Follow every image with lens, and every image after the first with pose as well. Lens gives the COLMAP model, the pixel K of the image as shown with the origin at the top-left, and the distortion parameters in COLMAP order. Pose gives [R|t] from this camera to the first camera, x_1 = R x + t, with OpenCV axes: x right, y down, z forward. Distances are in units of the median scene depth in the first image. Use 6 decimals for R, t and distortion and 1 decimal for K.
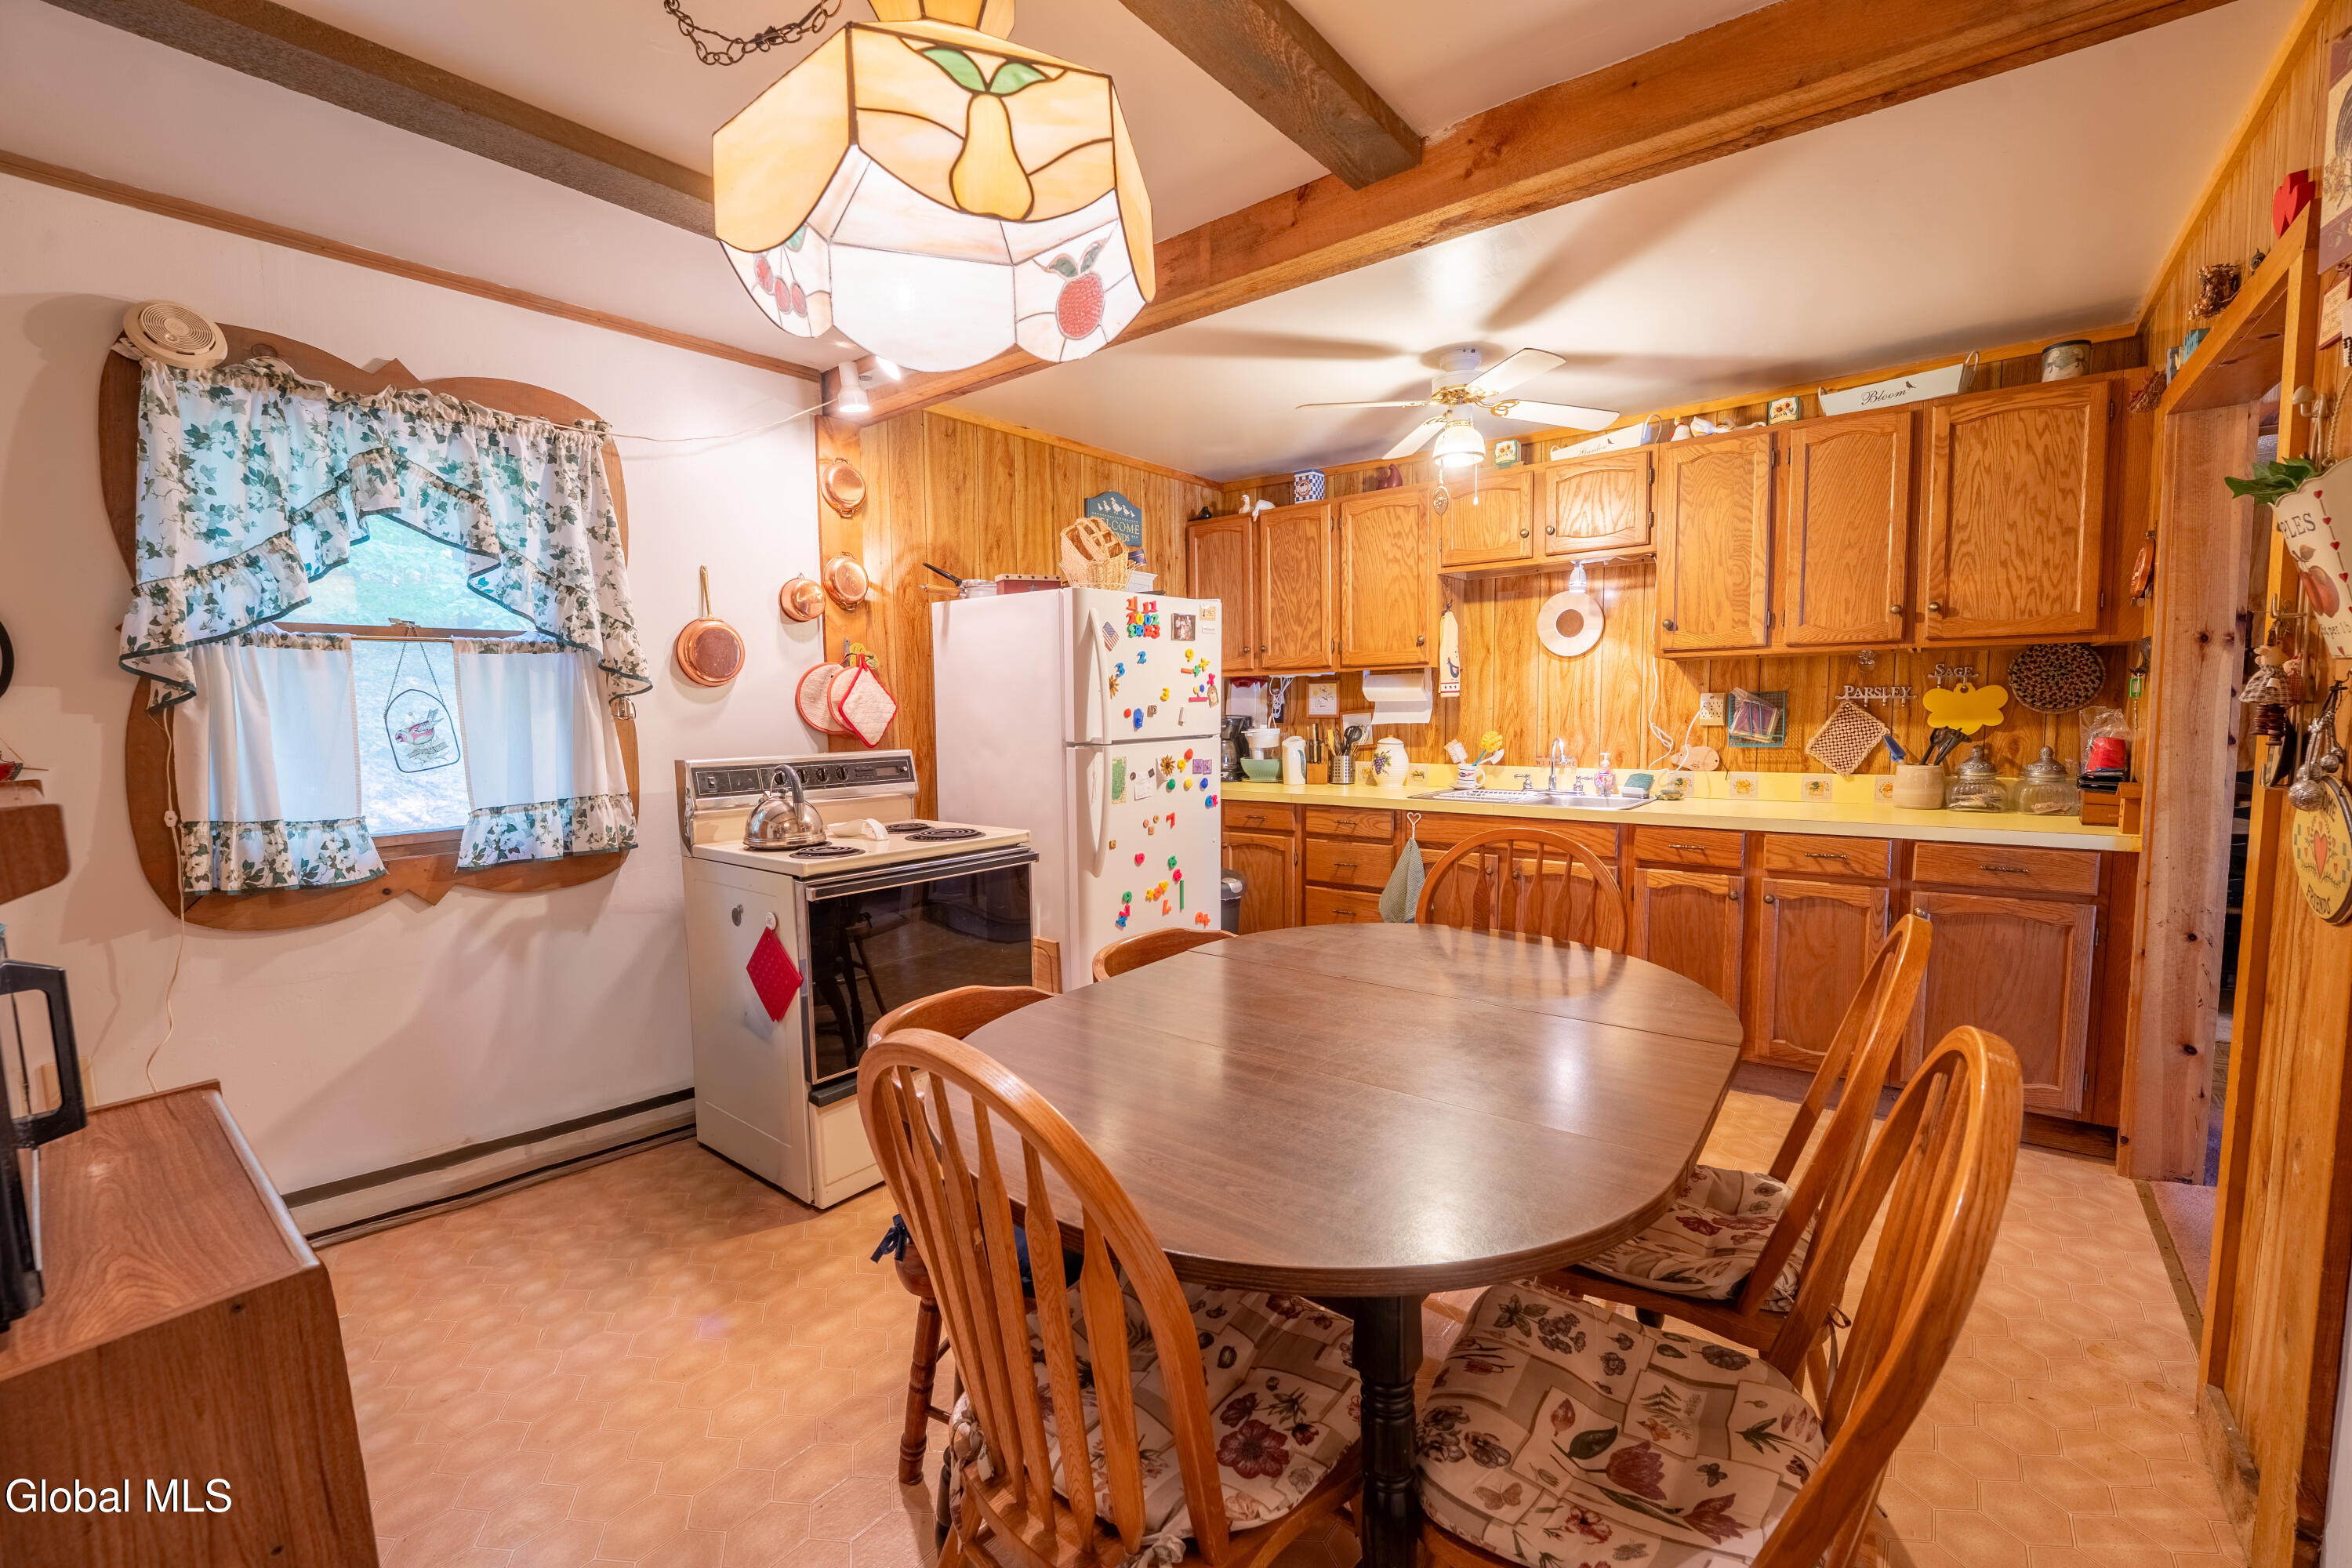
lens RADIAL K [[962.8, 0, 1185.7], [0, 962.8, 786.4], [0, 0, 1]] dist [-0.028082, -0.000150]
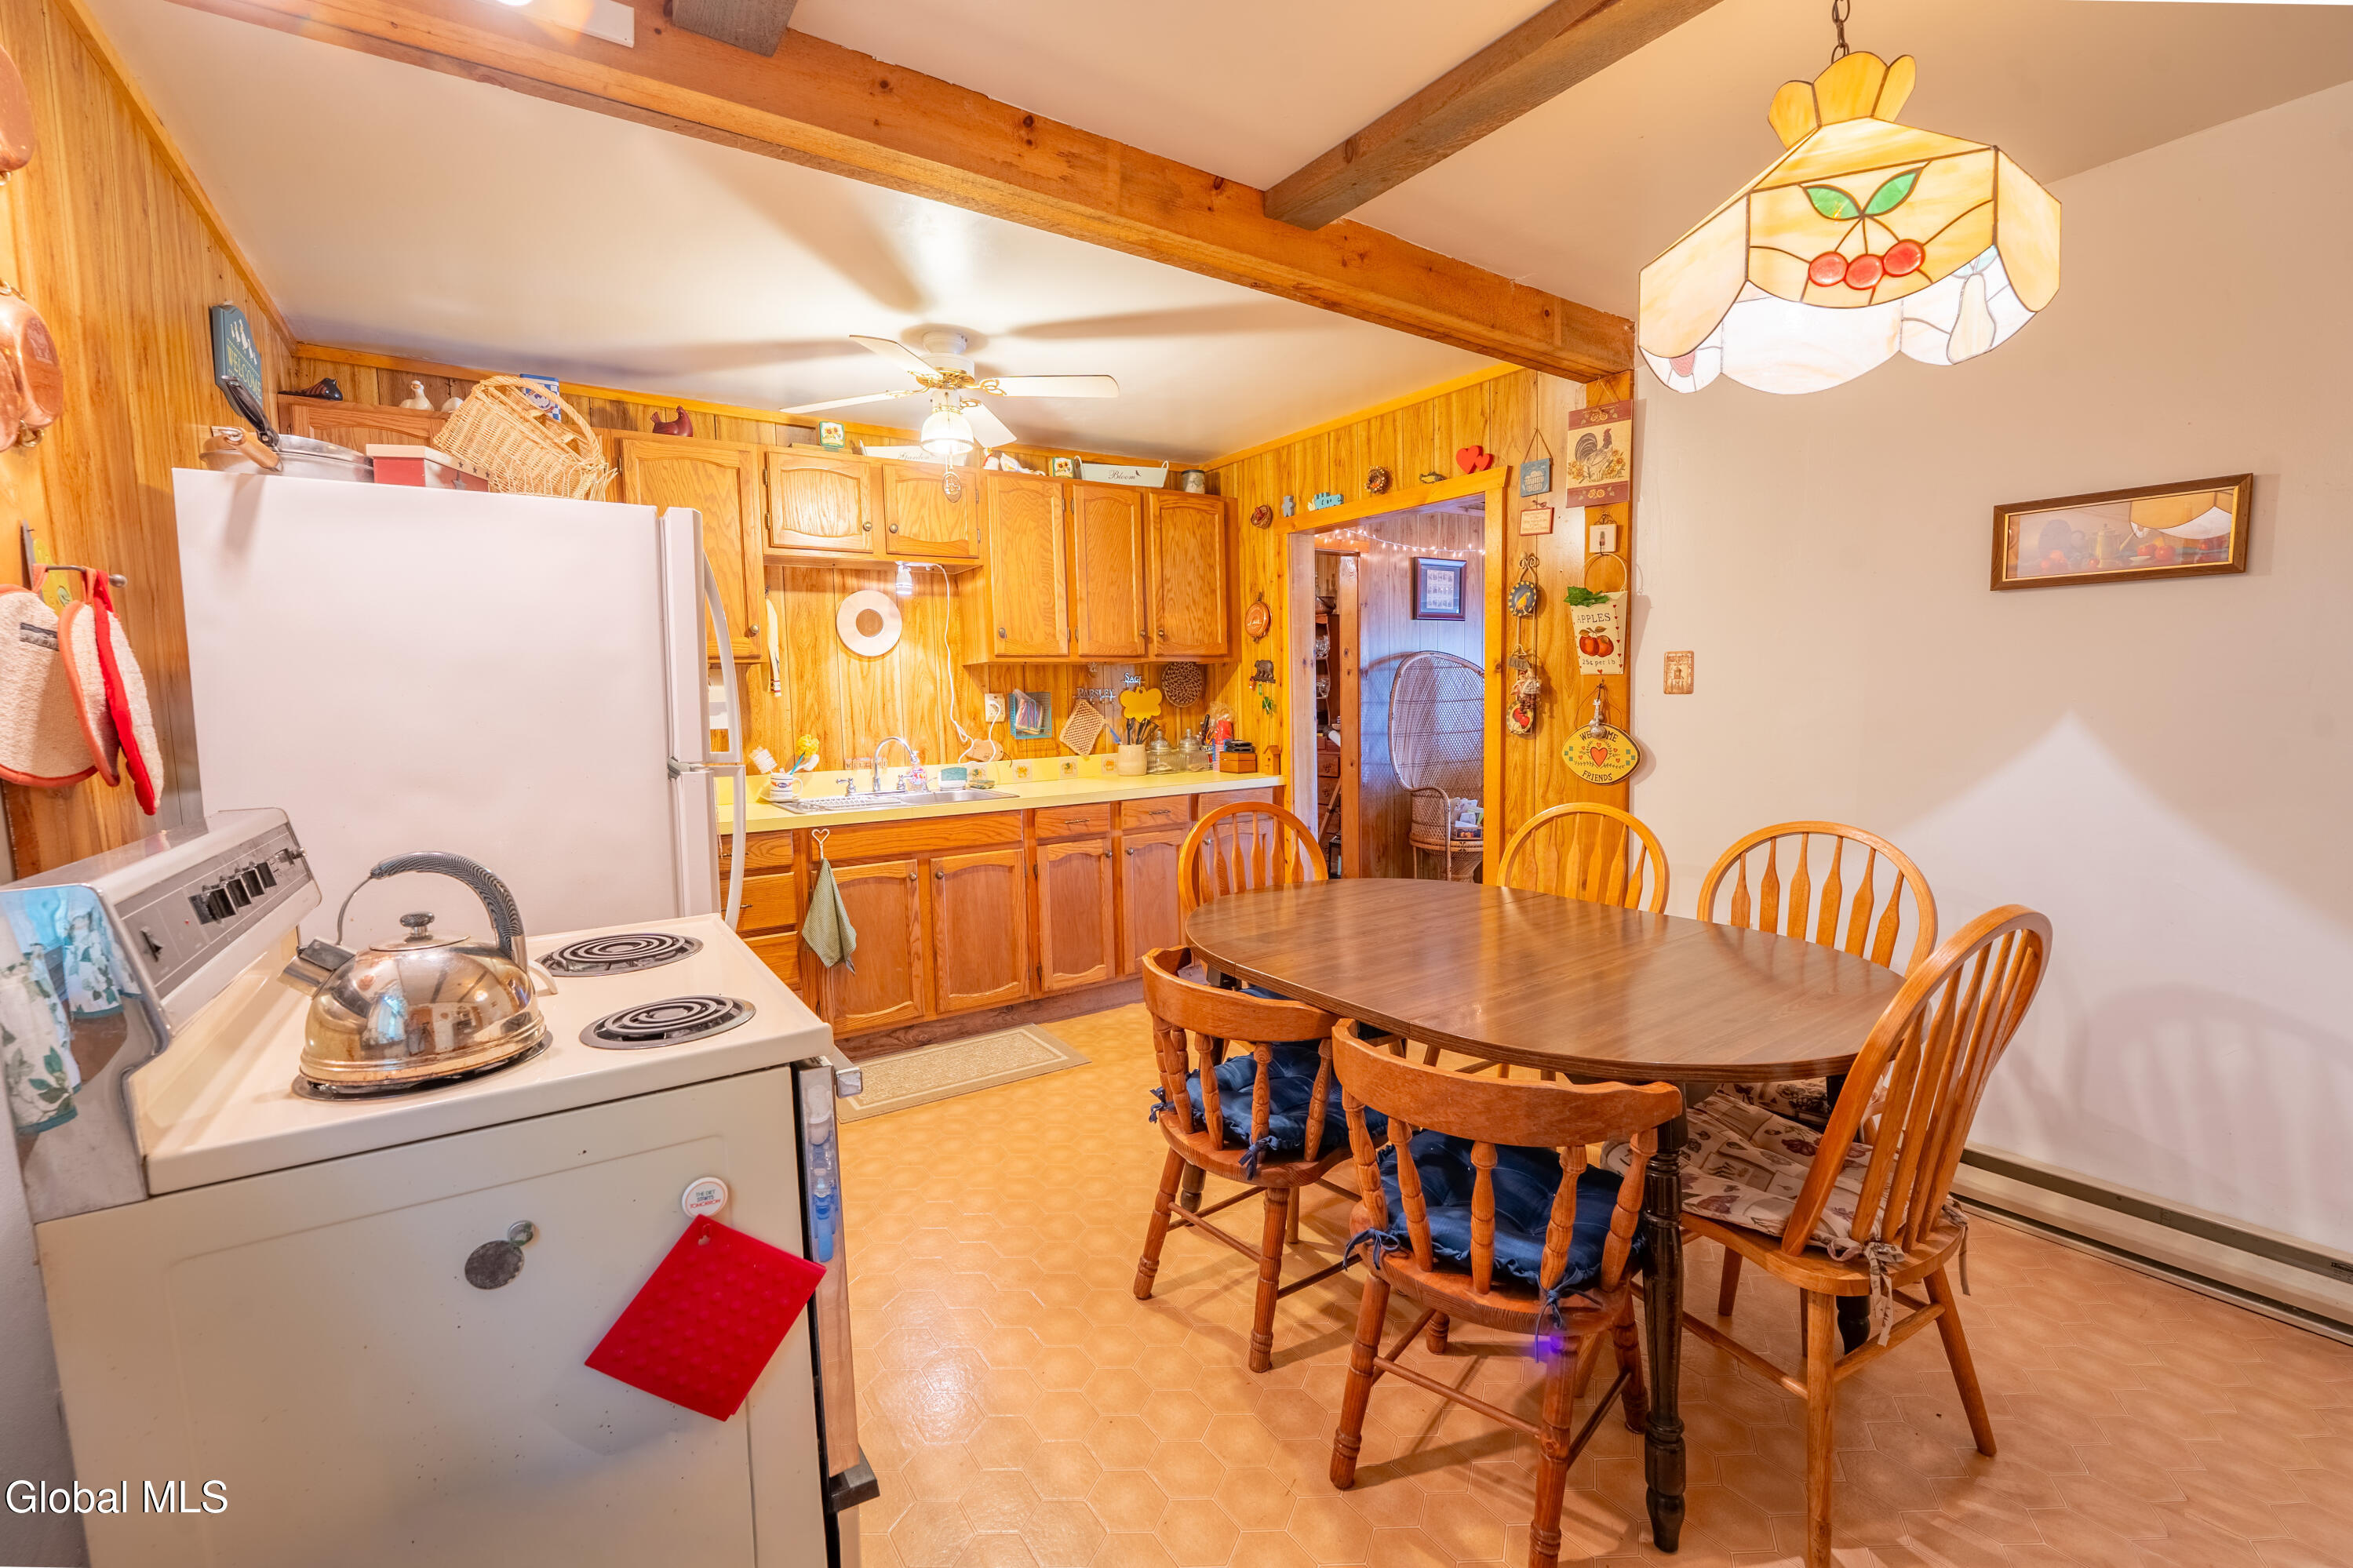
lens RADIAL K [[963.0, 0, 1182.6], [0, 963.0, 788.9], [0, 0, 1]] dist [-0.028082, -0.000150]
pose [[0.304068, -0.083985, 0.948941, -0.521714], [0.092468, 0.994005, 0.058344, -0.031335], [-0.948152, 0.070007, 0.310011, 0.452181]]
